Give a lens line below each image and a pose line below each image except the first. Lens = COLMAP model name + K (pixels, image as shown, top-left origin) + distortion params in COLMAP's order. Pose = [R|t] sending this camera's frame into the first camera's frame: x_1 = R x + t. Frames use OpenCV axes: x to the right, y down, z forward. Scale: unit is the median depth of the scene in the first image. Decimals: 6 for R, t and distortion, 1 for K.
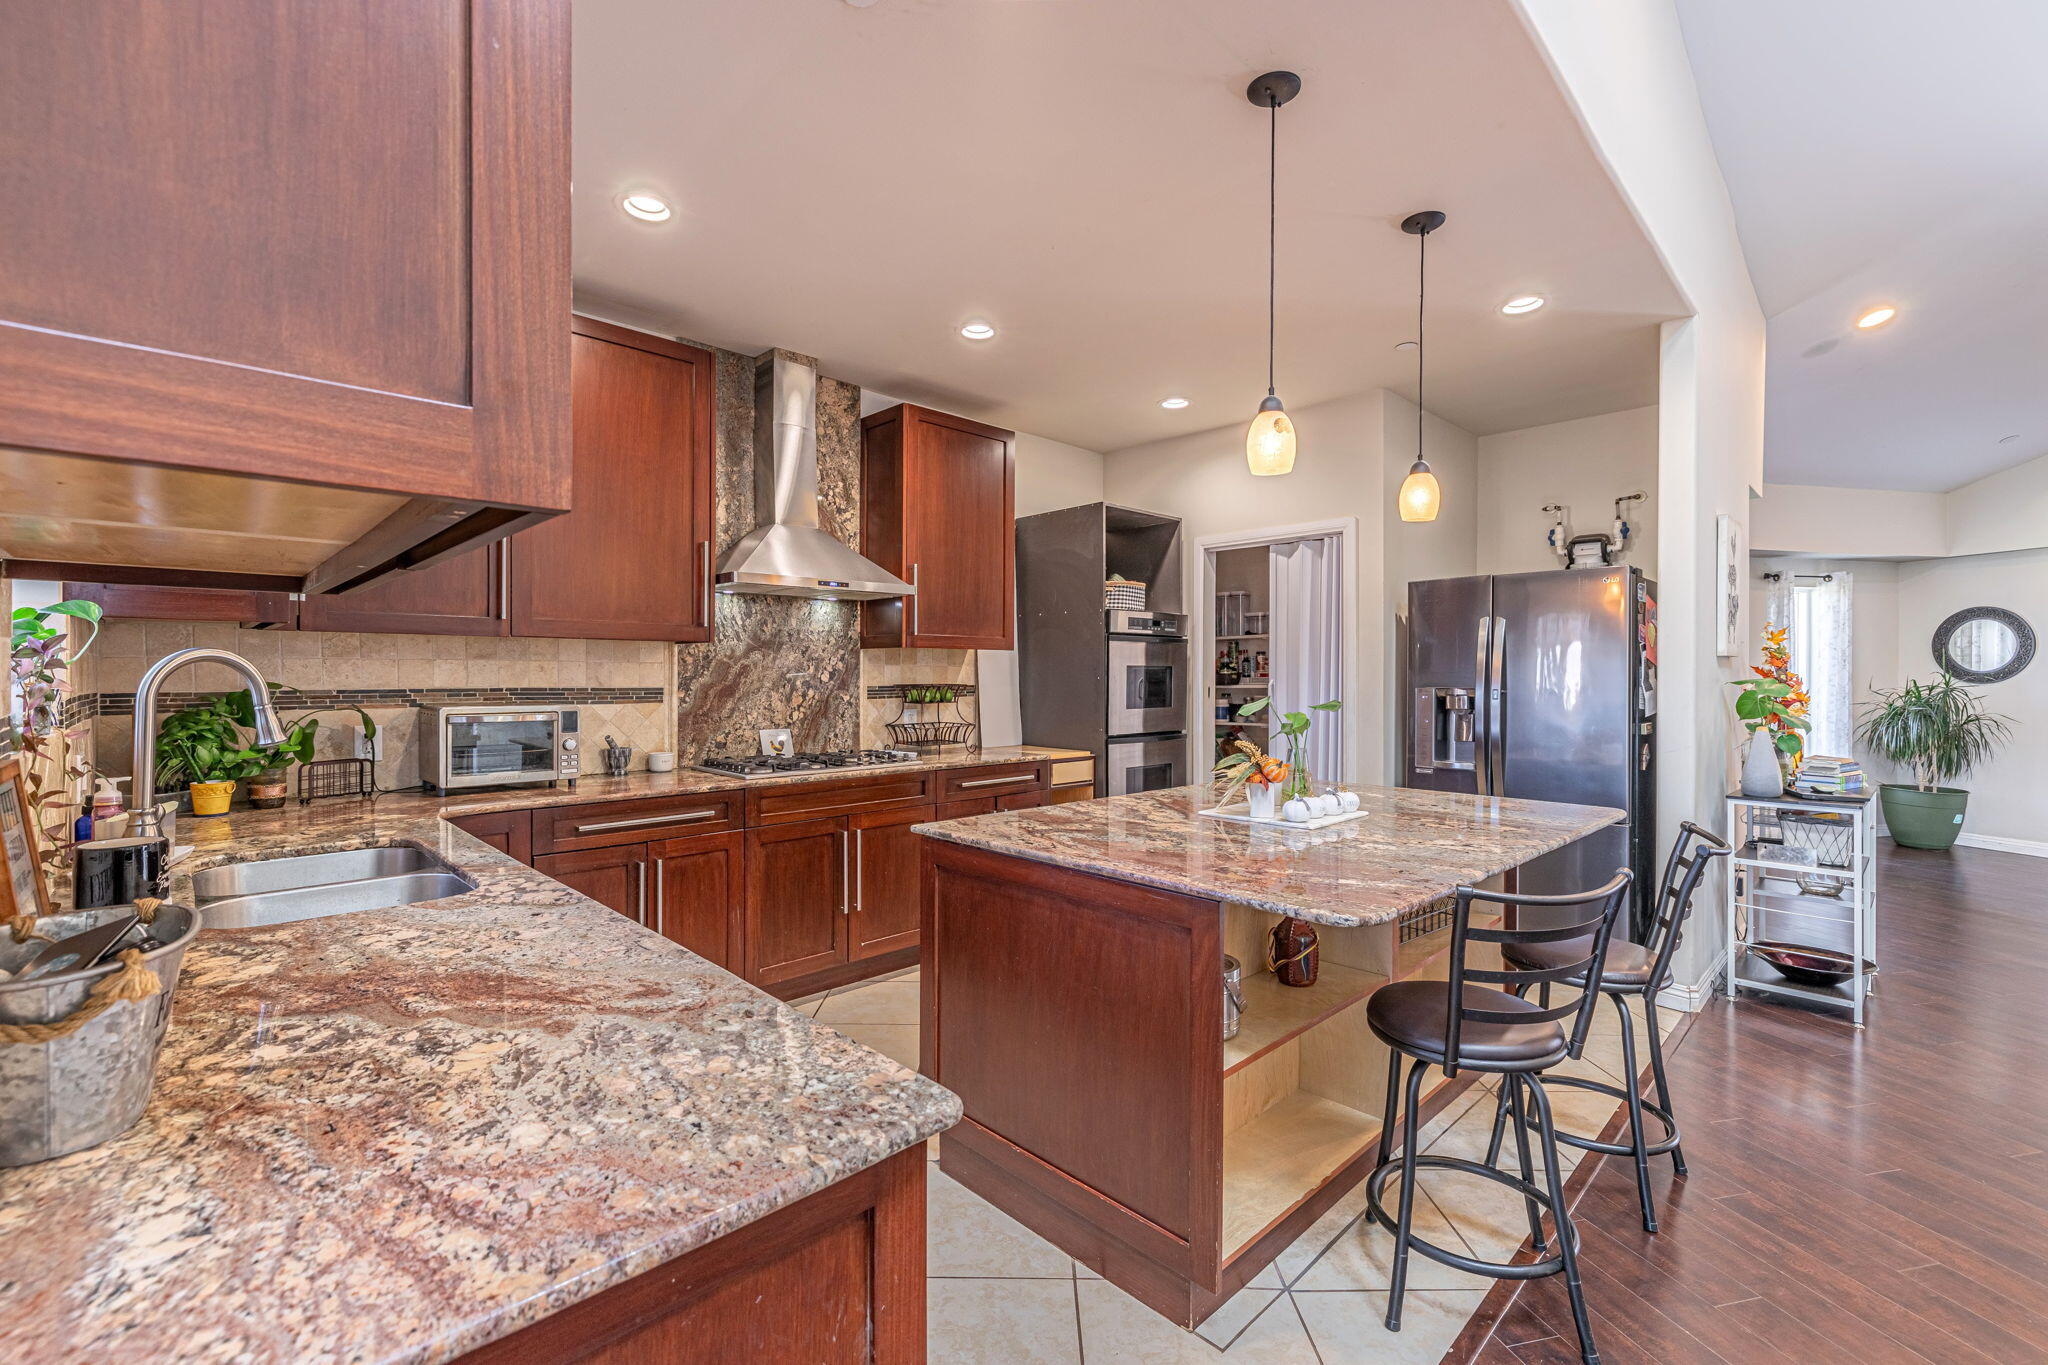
lens RADIAL K [[861.6, 0, 1012.2], [0, 861.6, 676.8], [0, 0, 1]] dist [0.000559, 0.000273]
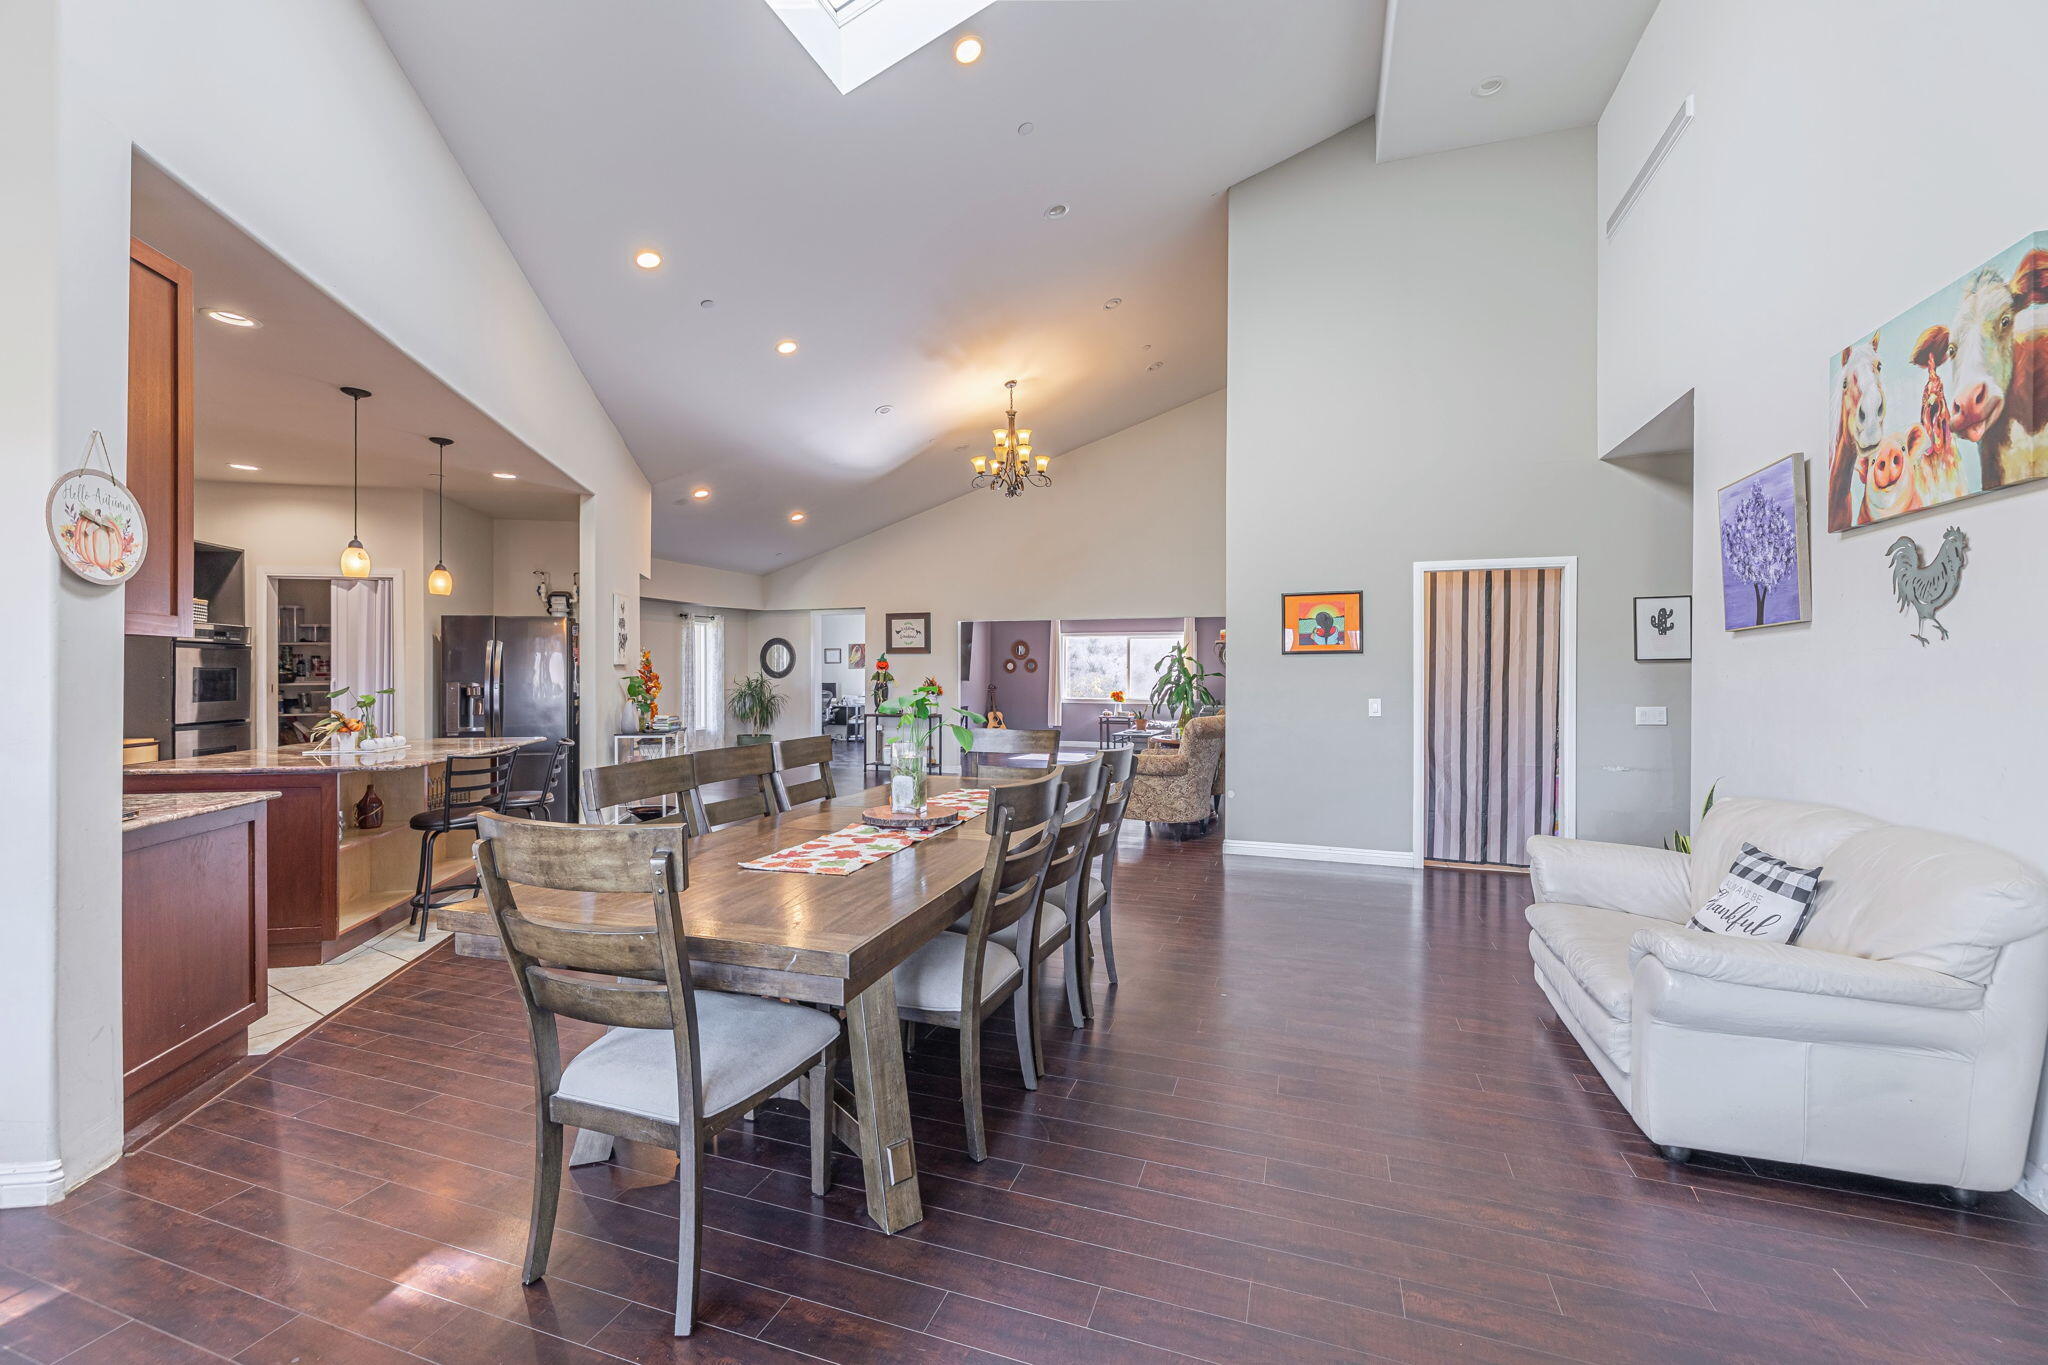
lens RADIAL K [[861.6, 0, 1012.2], [0, 861.6, 676.8], [0, 0, 1]] dist [0.000559, 0.000273]
pose [[0.544907, -0.004536, 0.838484, -0.265039], [0.003508, 0.999989, 0.003129, 0.000679], [-0.838489, 0.001237, 0.544917, -0.664364]]
